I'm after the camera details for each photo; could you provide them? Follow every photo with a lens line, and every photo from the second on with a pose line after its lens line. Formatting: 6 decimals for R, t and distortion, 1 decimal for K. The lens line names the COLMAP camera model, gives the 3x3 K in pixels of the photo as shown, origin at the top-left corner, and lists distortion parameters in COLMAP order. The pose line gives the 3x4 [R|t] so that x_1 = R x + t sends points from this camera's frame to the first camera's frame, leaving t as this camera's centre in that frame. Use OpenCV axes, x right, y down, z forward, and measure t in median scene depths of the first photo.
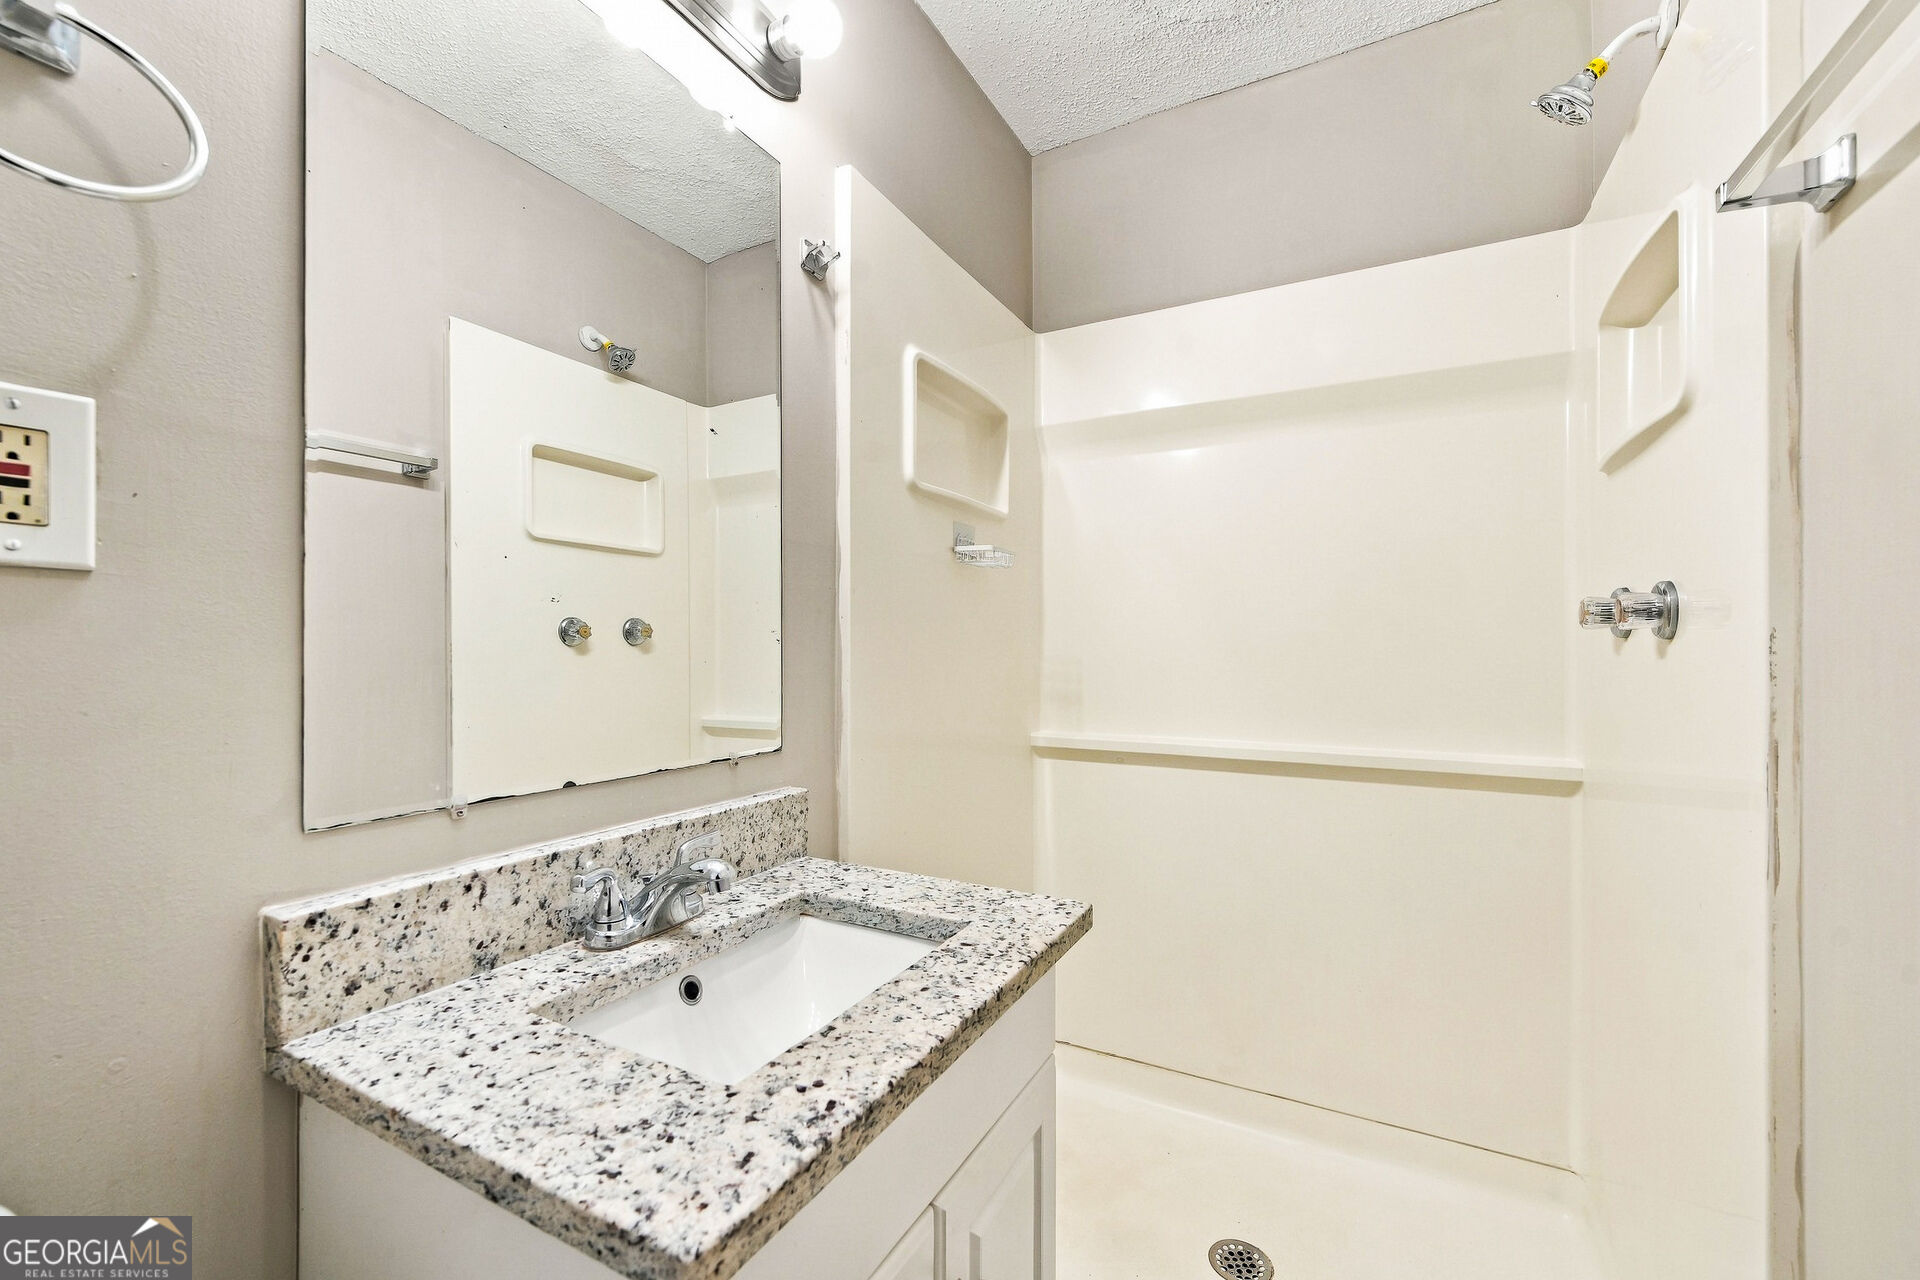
lens RADIAL K [[771.2, 0, 956.1], [0, 771.2, 633.6], [0, 0, 1]] dist [-0.000787, -0.000049]
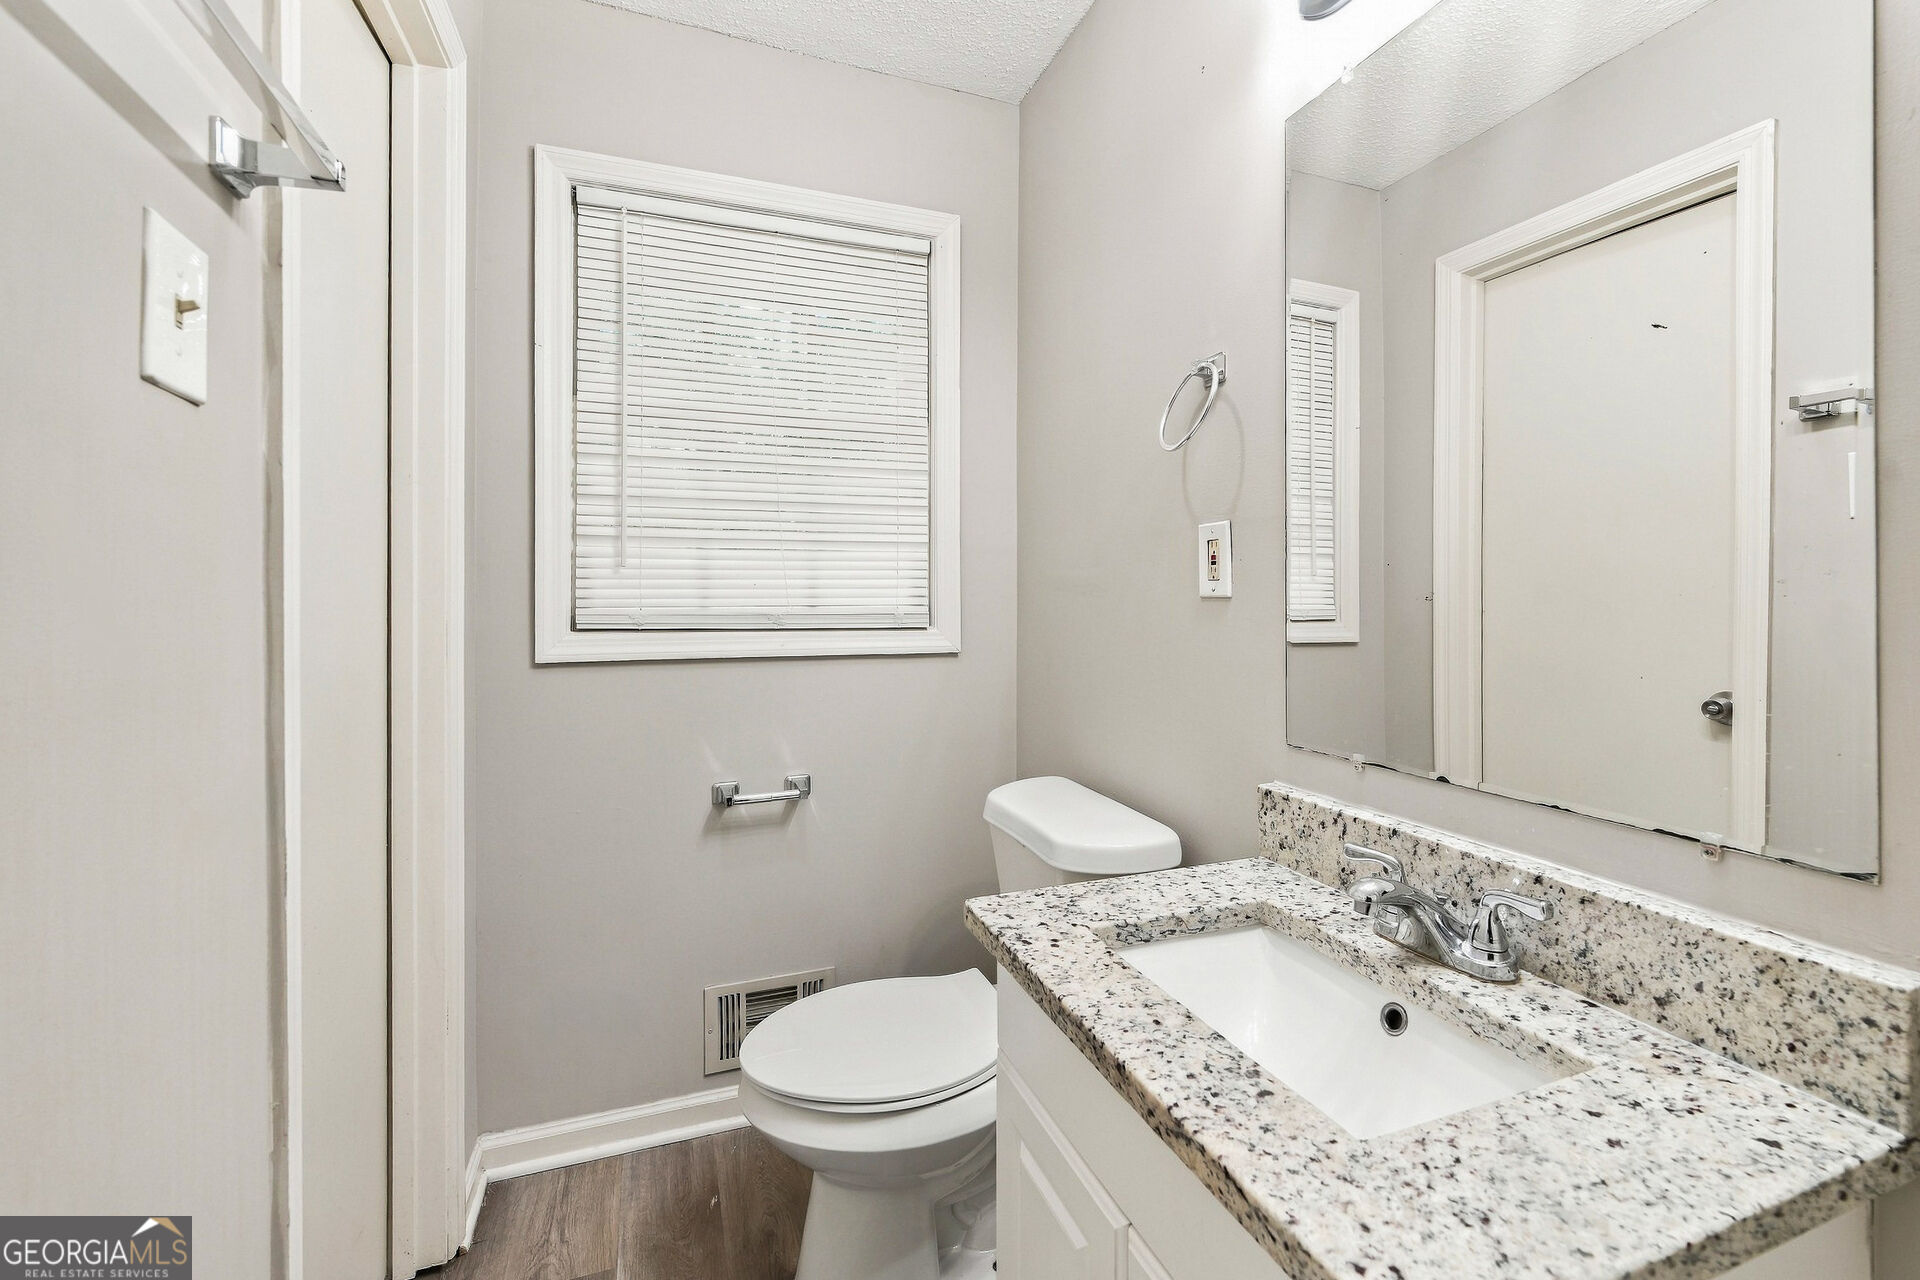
lens RADIAL K [[795.6, 0, 958.9], [0, 795.6, 611.1], [0, 0, 1]] dist [-0.000511, -0.000195]
pose [[-0.655778, 0.008985, -0.754901, 0.788532], [0.012871, 0.999917, 0.000720, -0.035826], [0.754844, -0.009244, -0.655839, 1.373009]]
